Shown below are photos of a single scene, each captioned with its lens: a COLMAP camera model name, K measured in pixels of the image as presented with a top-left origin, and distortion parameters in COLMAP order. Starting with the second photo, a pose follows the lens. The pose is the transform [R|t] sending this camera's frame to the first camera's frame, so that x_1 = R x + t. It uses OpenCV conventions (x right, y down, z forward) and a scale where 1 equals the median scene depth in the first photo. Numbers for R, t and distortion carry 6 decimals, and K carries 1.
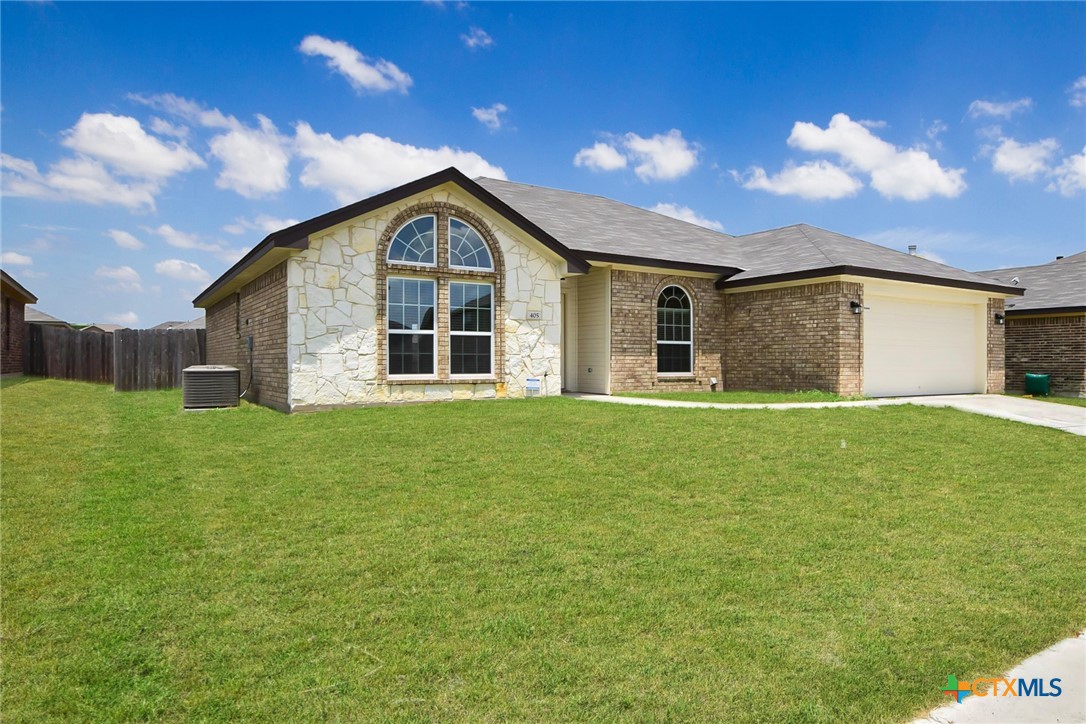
lens RADIAL K [[670.0, 0, 543.0], [0, 670.0, 362.0], [0, 0, 1]] dist [-0.026777, -0.000756]
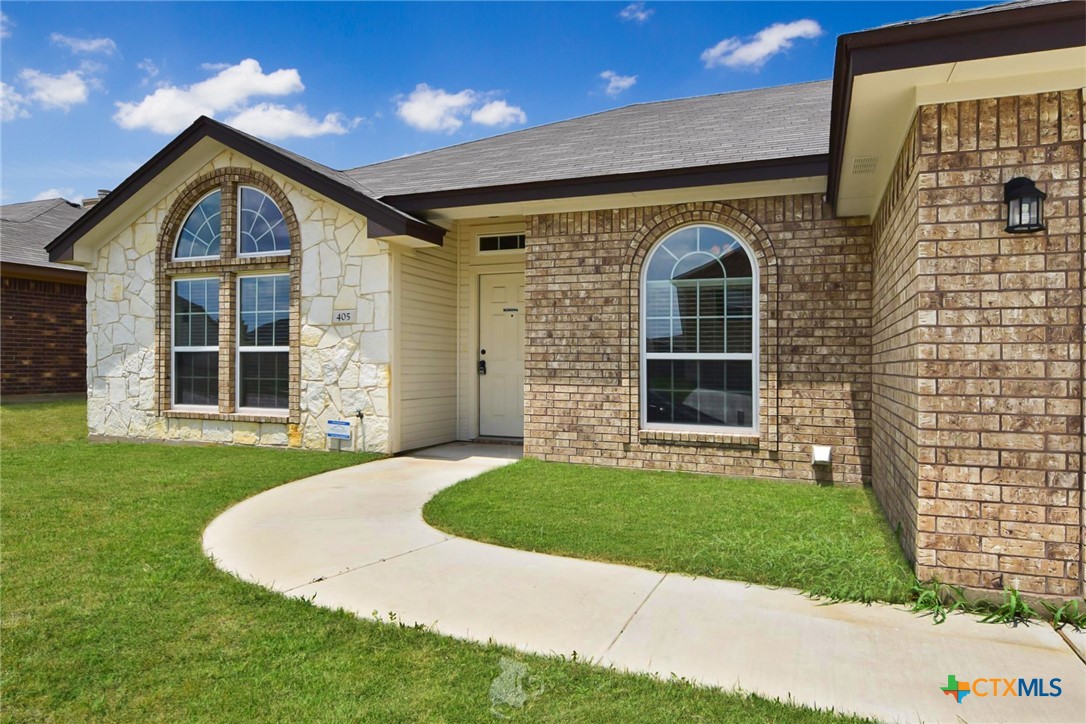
lens RADIAL K [[683.8, 0, 537.2], [0, 683.8, 353.6], [0, 0, 1]] dist [-0.015665, -0.001920]
pose [[0.586601, -0.007620, -0.809840, 0.601448], [-0.007292, 0.999865, -0.014690, -0.028660], [0.809844, 0.014523, 0.586466, 0.791803]]
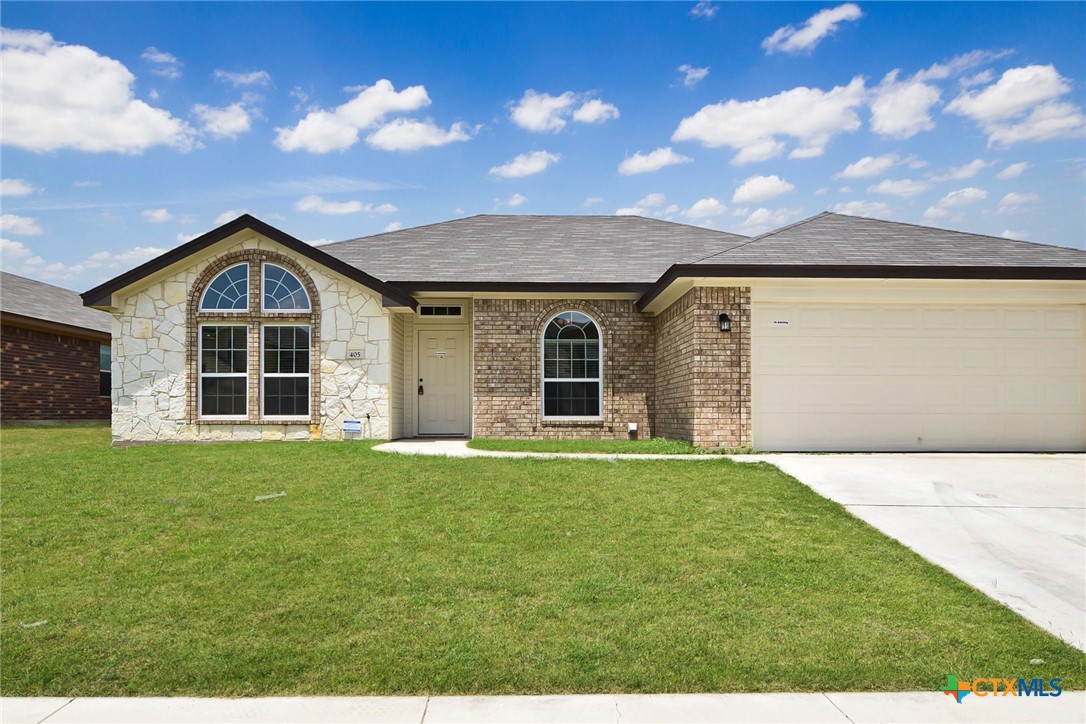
lens RADIAL K [[679.4, 0, 539.0], [0, 679.4, 399.2], [0, 0, 1]] dist [-0.022500, -0.000120]
pose [[0.859749, -0.013125, -0.510547, 0.717629], [0.001046, 0.999713, -0.023939, 0.018029], [0.510715, 0.020048, 0.859516, 0.308187]]
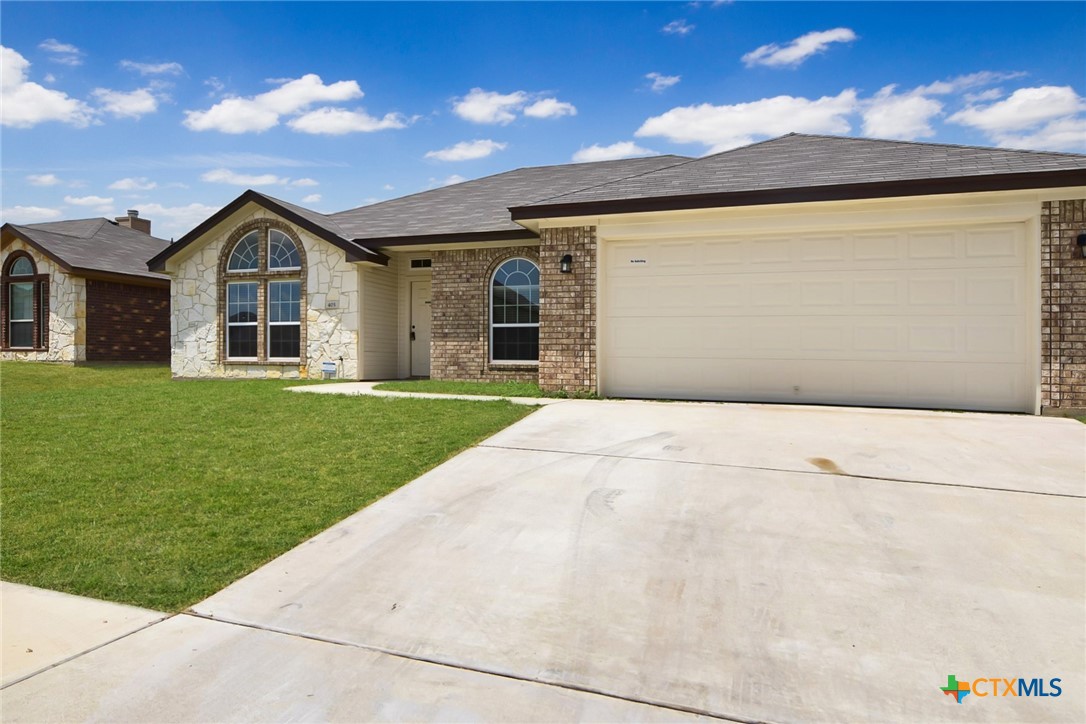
lens RADIAL K [[670.0, 0, 543.0], [0, 670.0, 362.0], [0, 0, 1]] dist [-0.026777, -0.000756]
pose [[0.632928, 0.003534, -0.774202, 1.067870], [-0.009386, 0.999951, -0.003109, 0.024478], [0.774154, 0.009235, 0.632930, 0.586278]]
